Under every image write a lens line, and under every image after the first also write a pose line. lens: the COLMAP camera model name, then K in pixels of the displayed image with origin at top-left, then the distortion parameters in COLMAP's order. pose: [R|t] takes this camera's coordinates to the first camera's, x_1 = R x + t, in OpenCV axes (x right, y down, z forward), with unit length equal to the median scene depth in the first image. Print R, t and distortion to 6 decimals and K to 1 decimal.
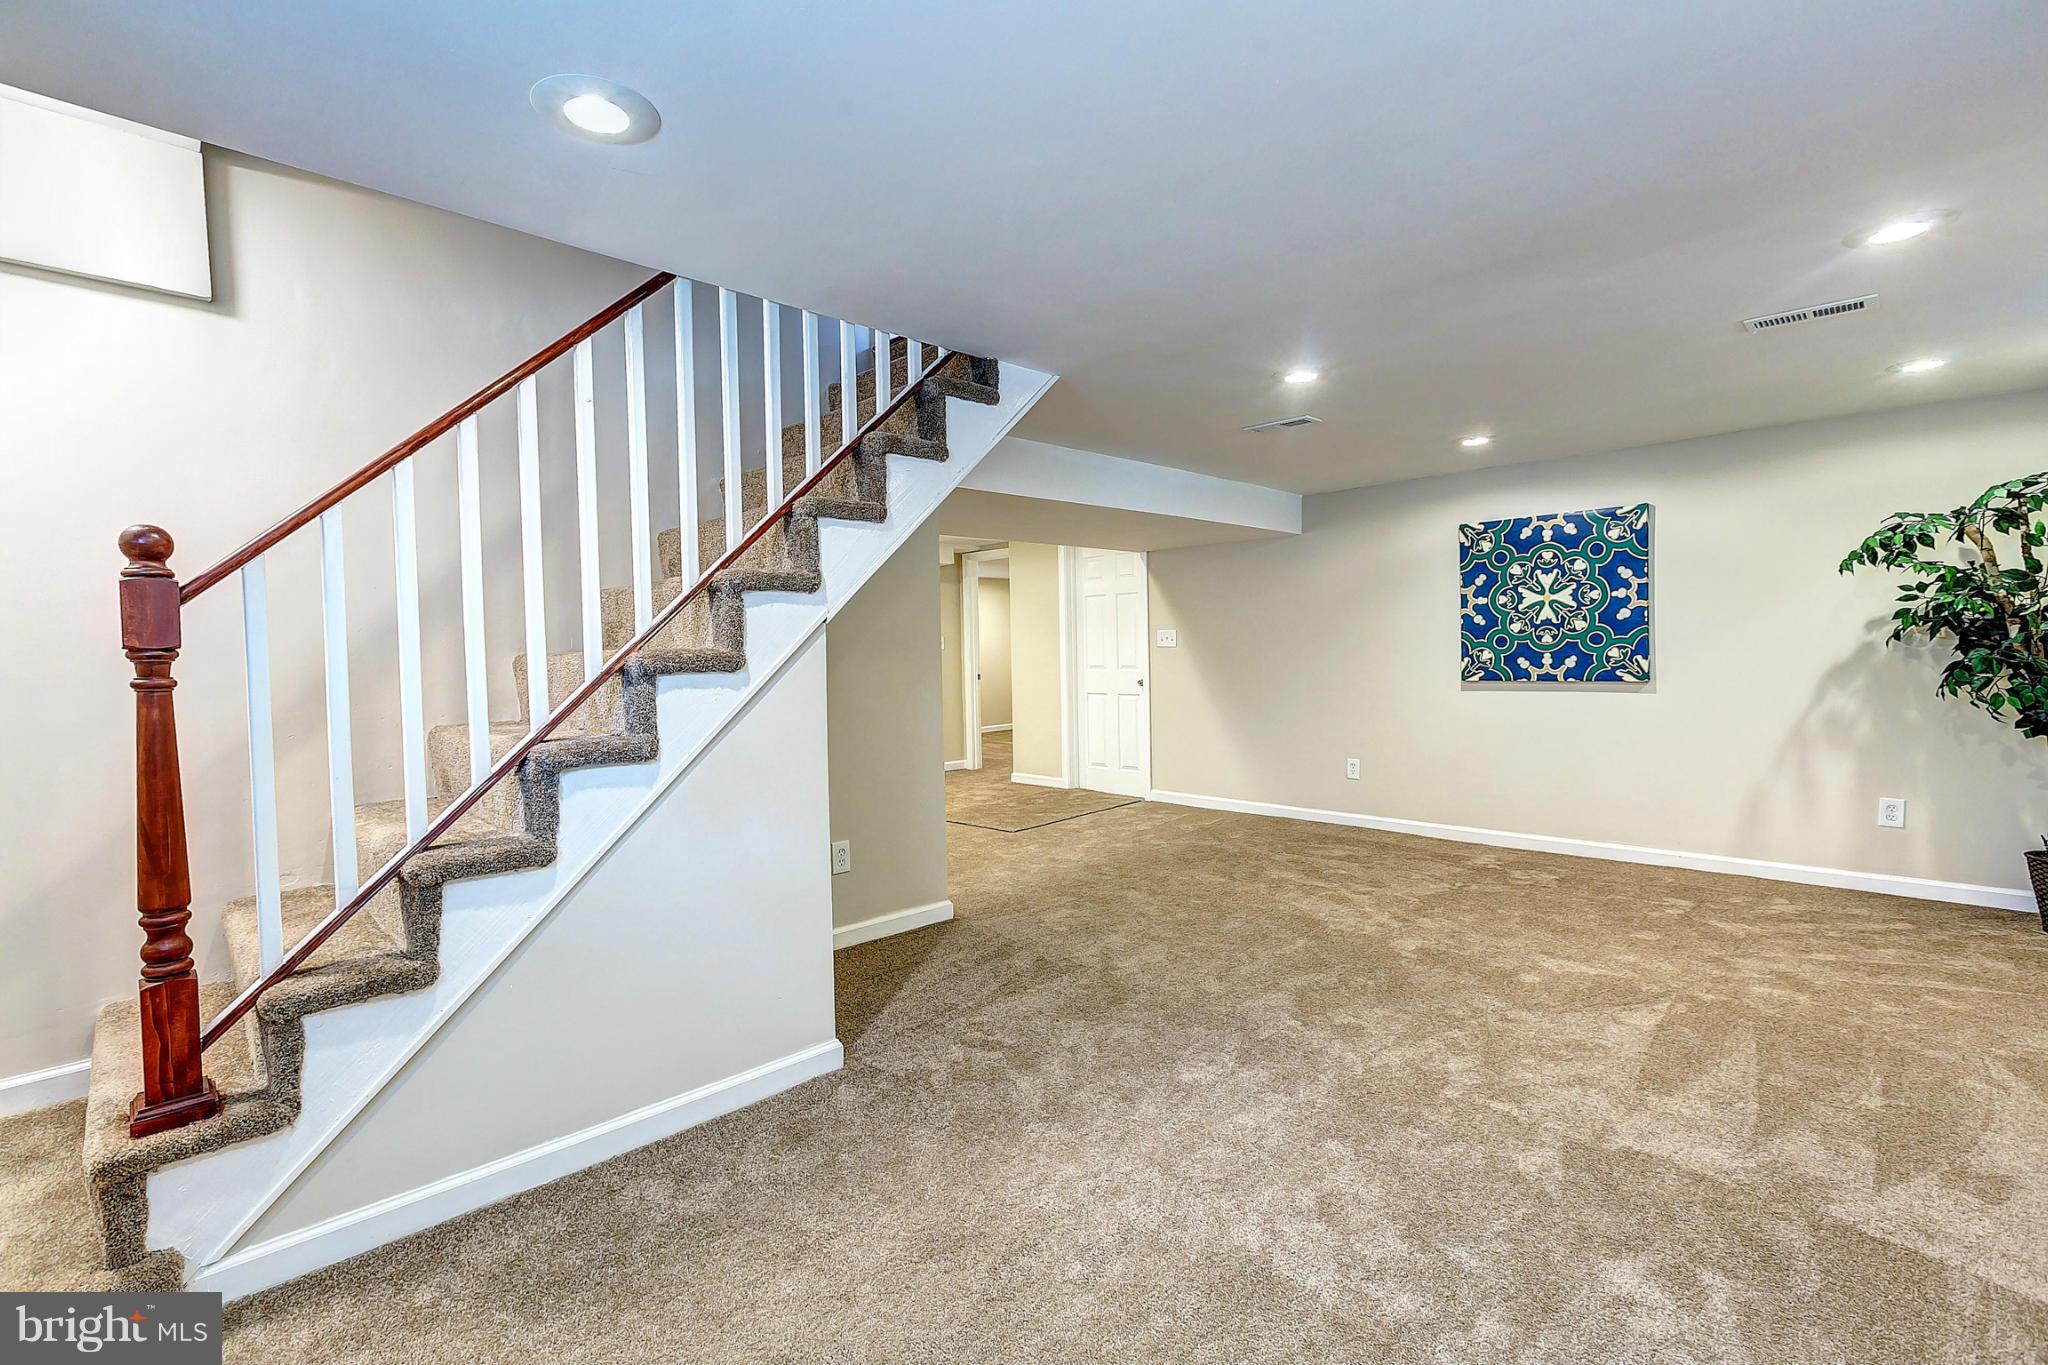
lens RADIAL K [[914.6, 0, 1024.0], [0, 914.6, 682.5], [0, 0, 1]] dist [-0.000534, -0.000547]
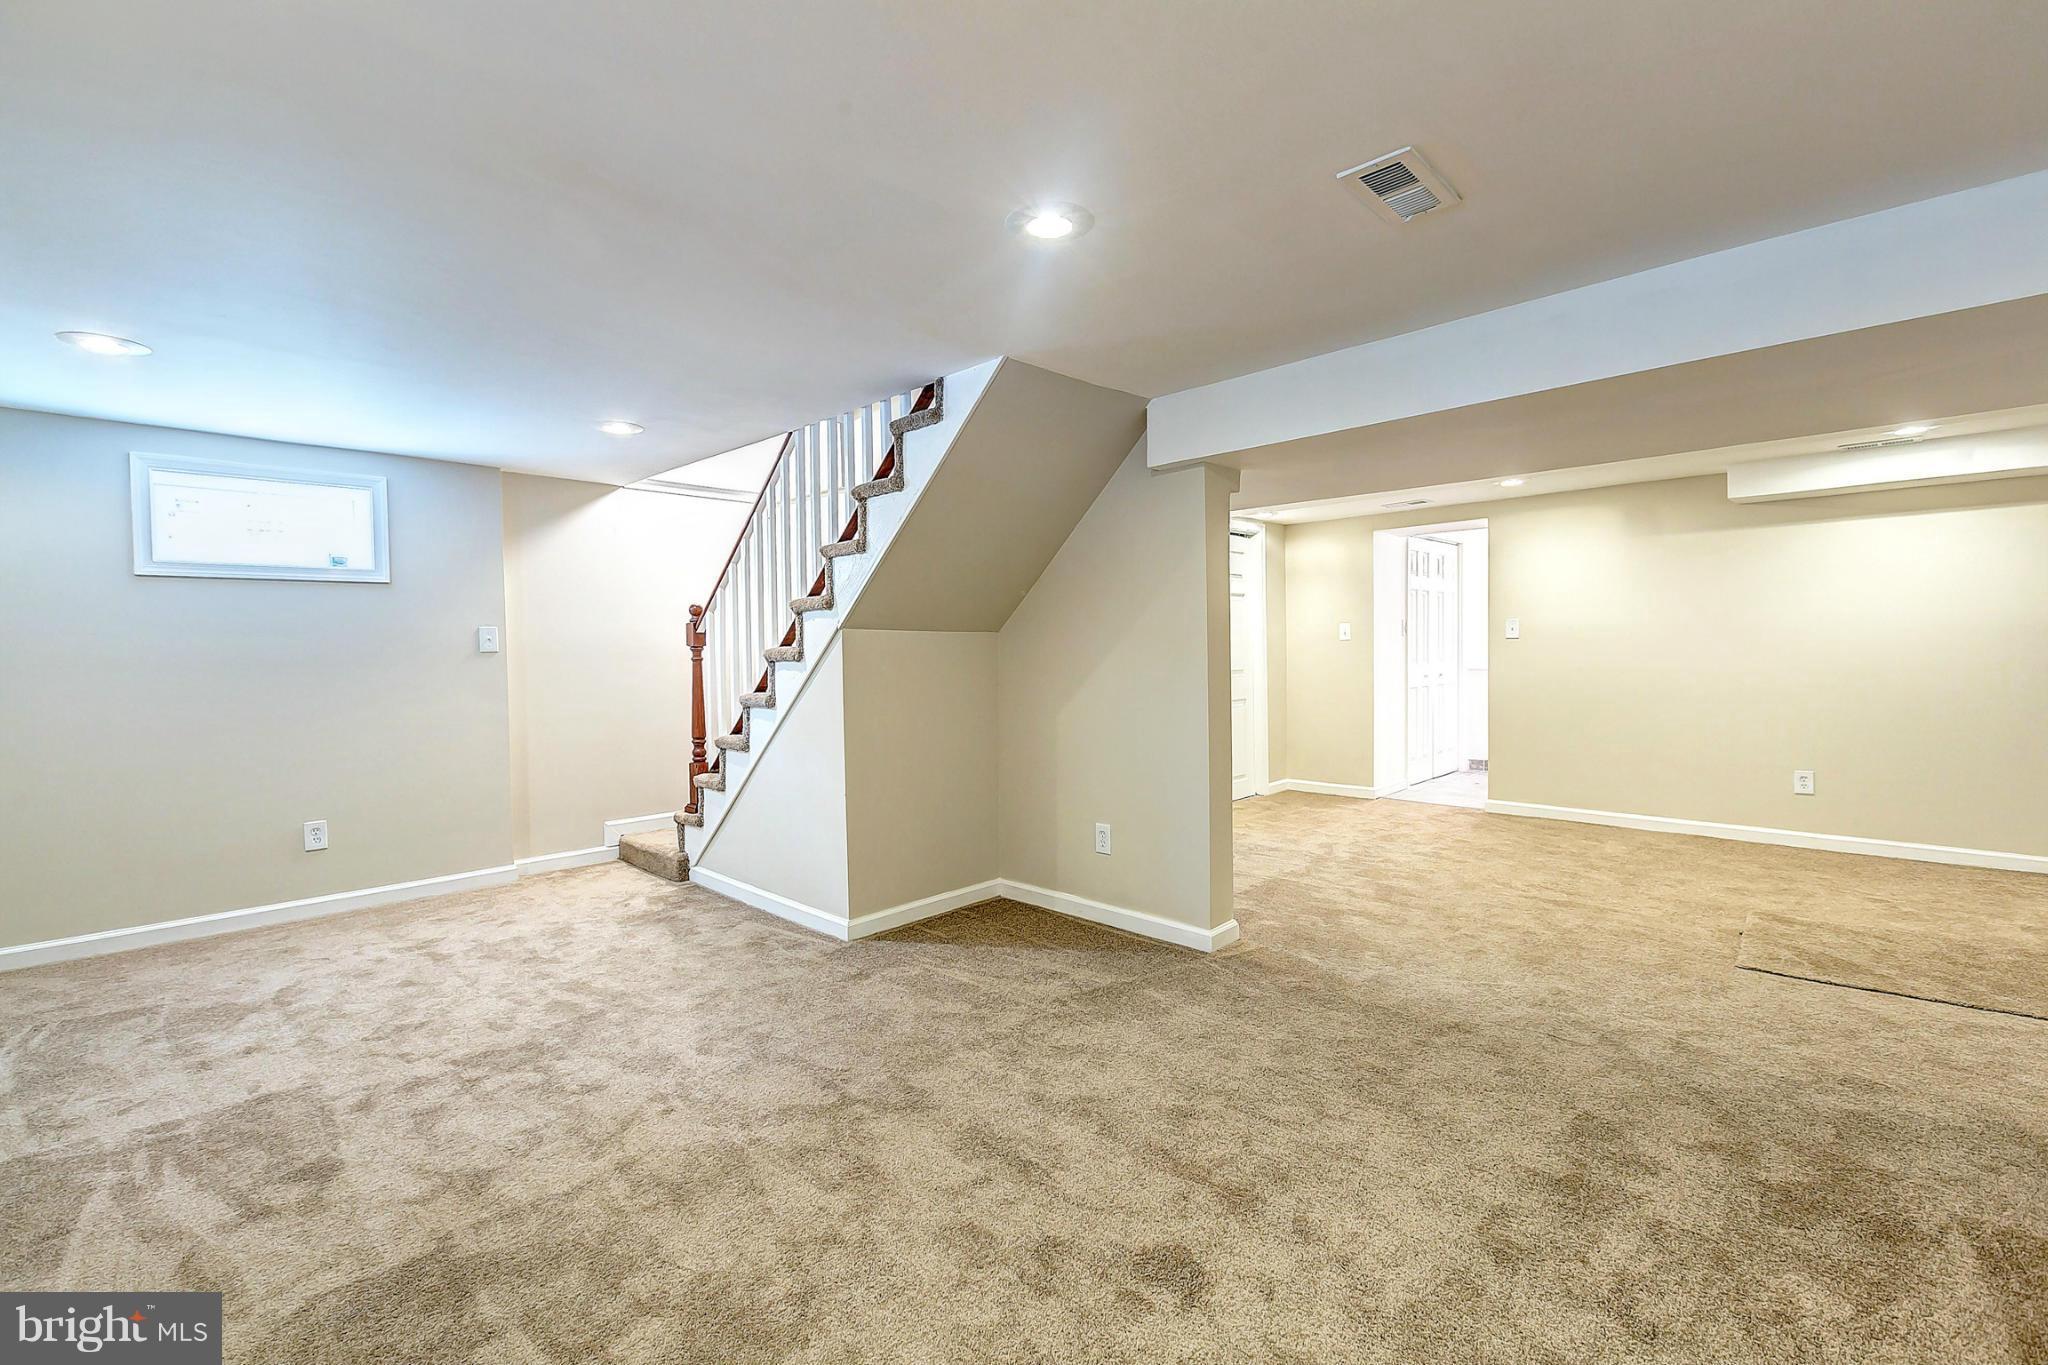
lens RADIAL K [[899.1, 0, 990.0], [0, 899.1, 653.3], [0, 0, 1]] dist [-0.000204, -0.000028]
pose [[-0.003396, 0.015440, -0.999875, 1.272189], [-0.022230, 0.999633, 0.015511, -0.054592], [0.999747, 0.022280, -0.003051, 1.315632]]
